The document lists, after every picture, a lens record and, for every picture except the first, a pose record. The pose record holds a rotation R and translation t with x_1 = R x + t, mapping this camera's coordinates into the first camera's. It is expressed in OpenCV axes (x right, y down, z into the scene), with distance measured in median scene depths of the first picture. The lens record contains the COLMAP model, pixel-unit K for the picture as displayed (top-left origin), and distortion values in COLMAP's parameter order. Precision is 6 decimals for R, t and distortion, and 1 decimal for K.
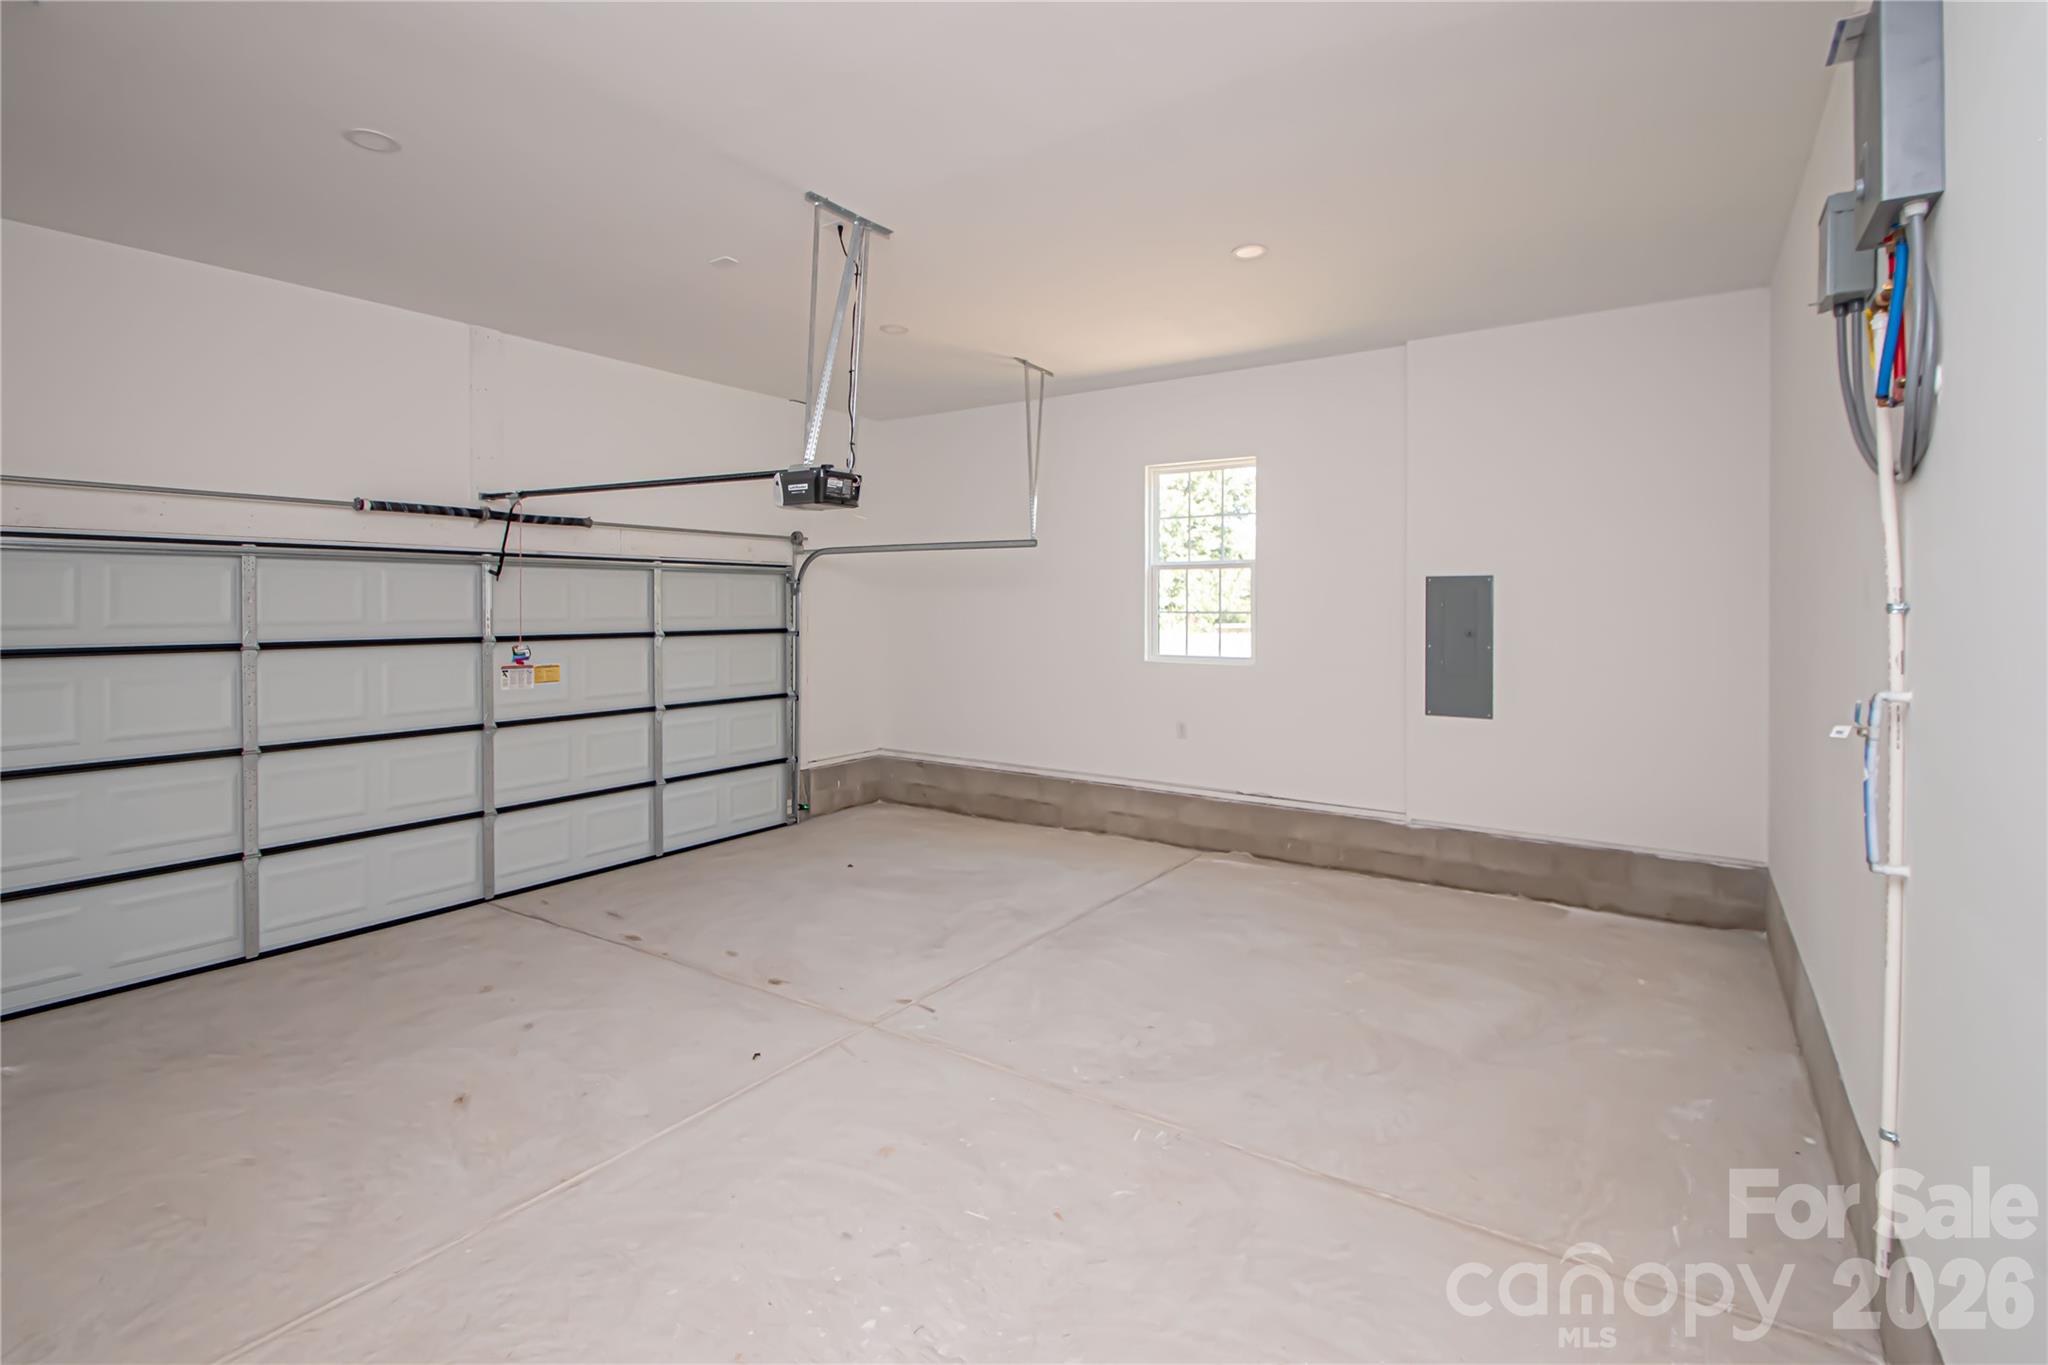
lens RADIAL K [[951.7, 0, 1032.6], [0, 951.7, 607.0], [0, 0, 1]] dist [0.013971, -0.014708]
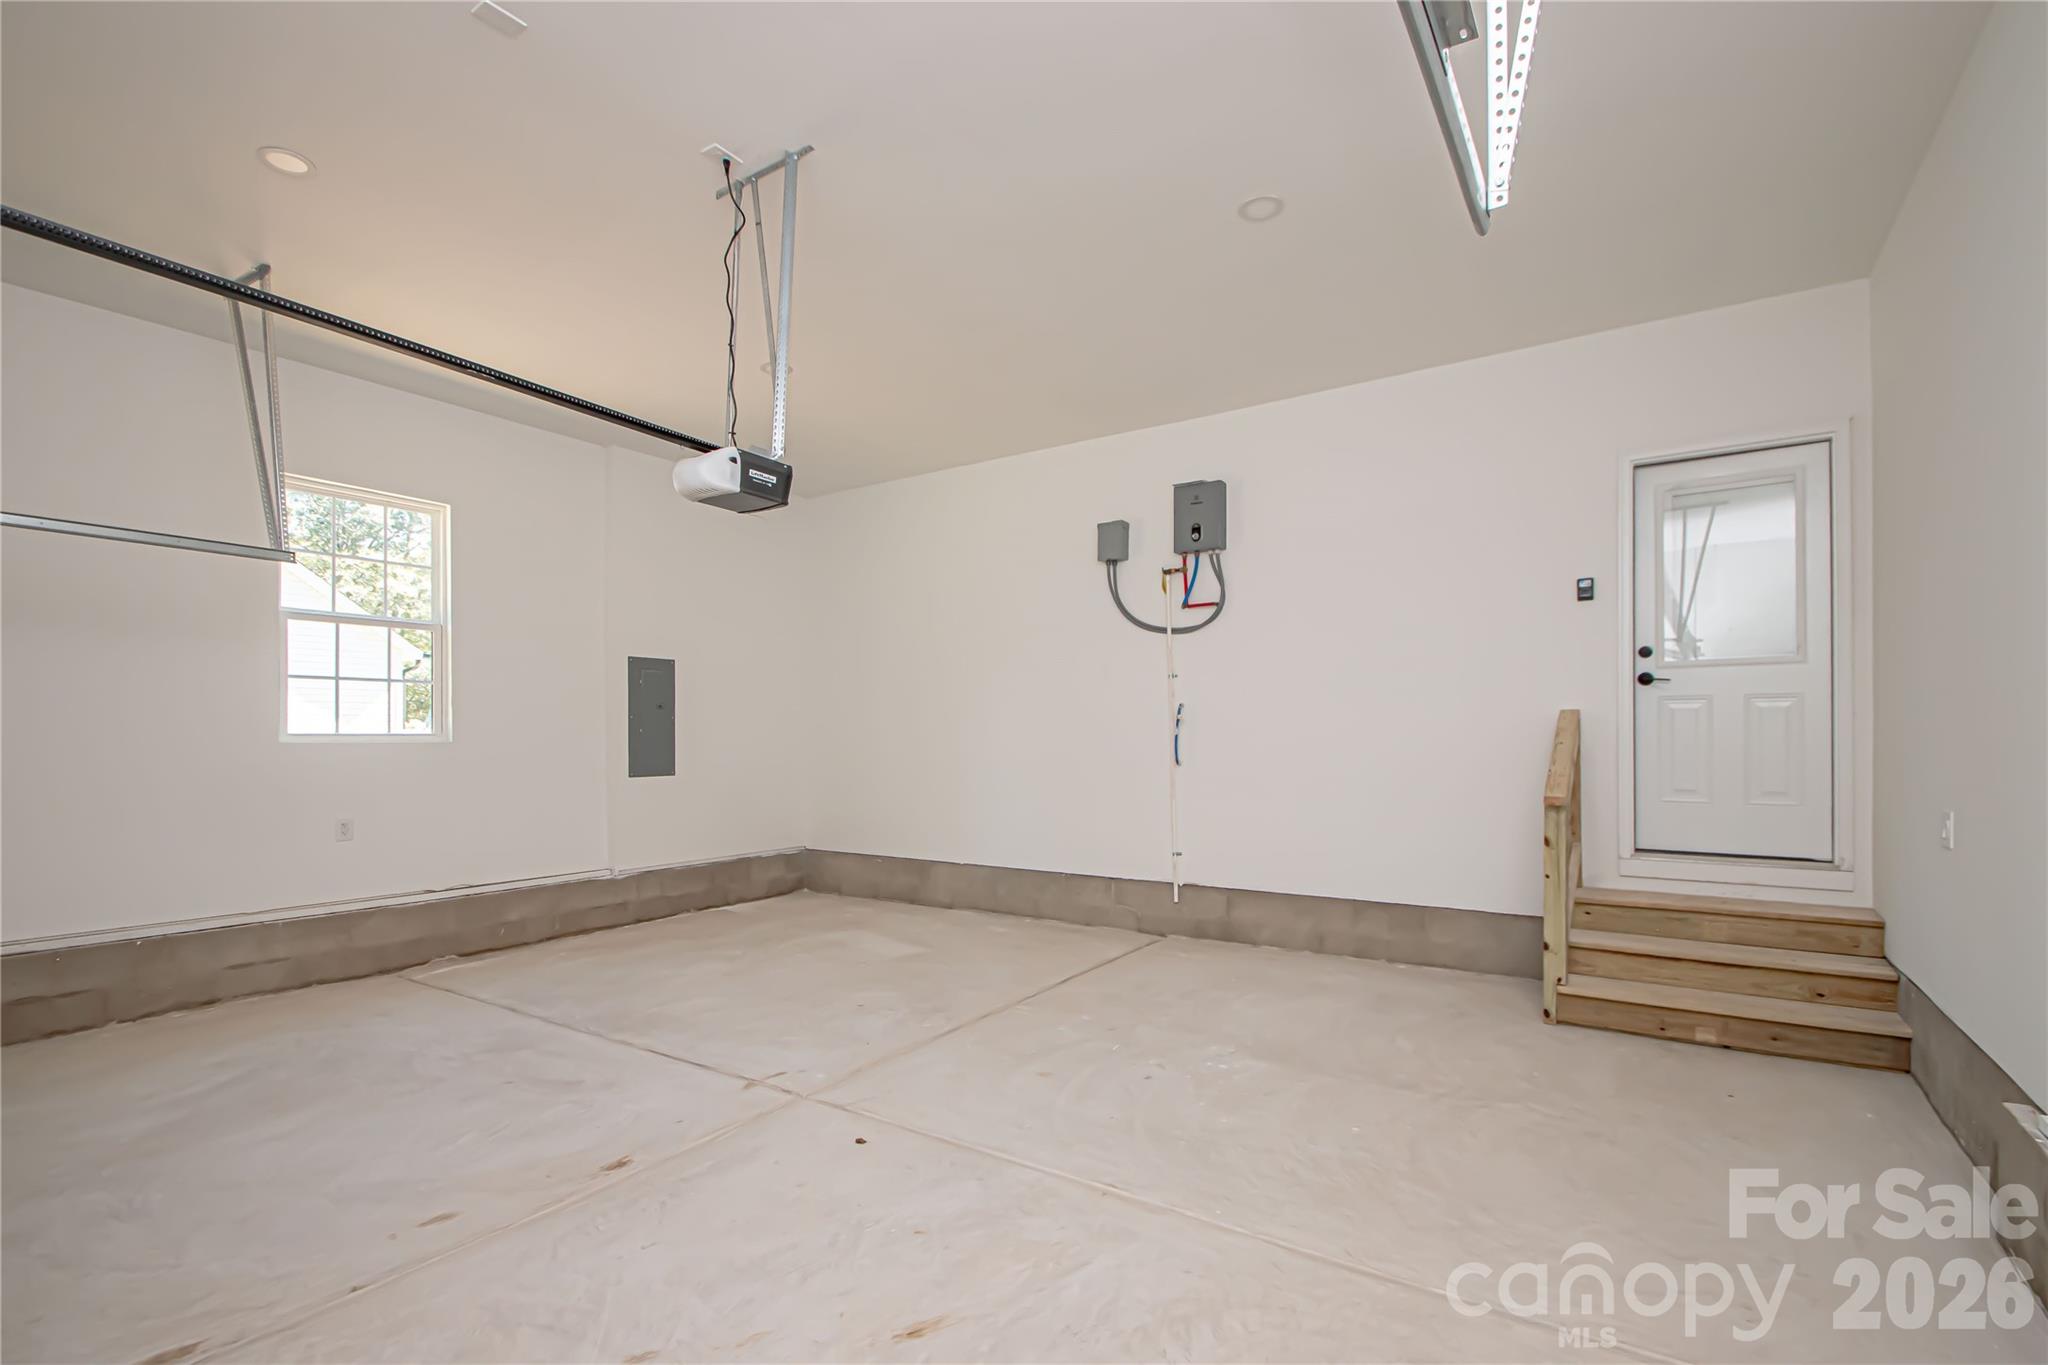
lens RADIAL K [[924.0, 0, 1031.0], [0, 924.0, 738.1], [0, 0, 1]] dist [0.003092, -0.009252]
pose [[-0.015121, -0.004406, 0.999876, -0.708220], [0.005631, 0.999974, 0.004491, 0.064498], [-0.999870, 0.005699, -0.015095, 0.537839]]
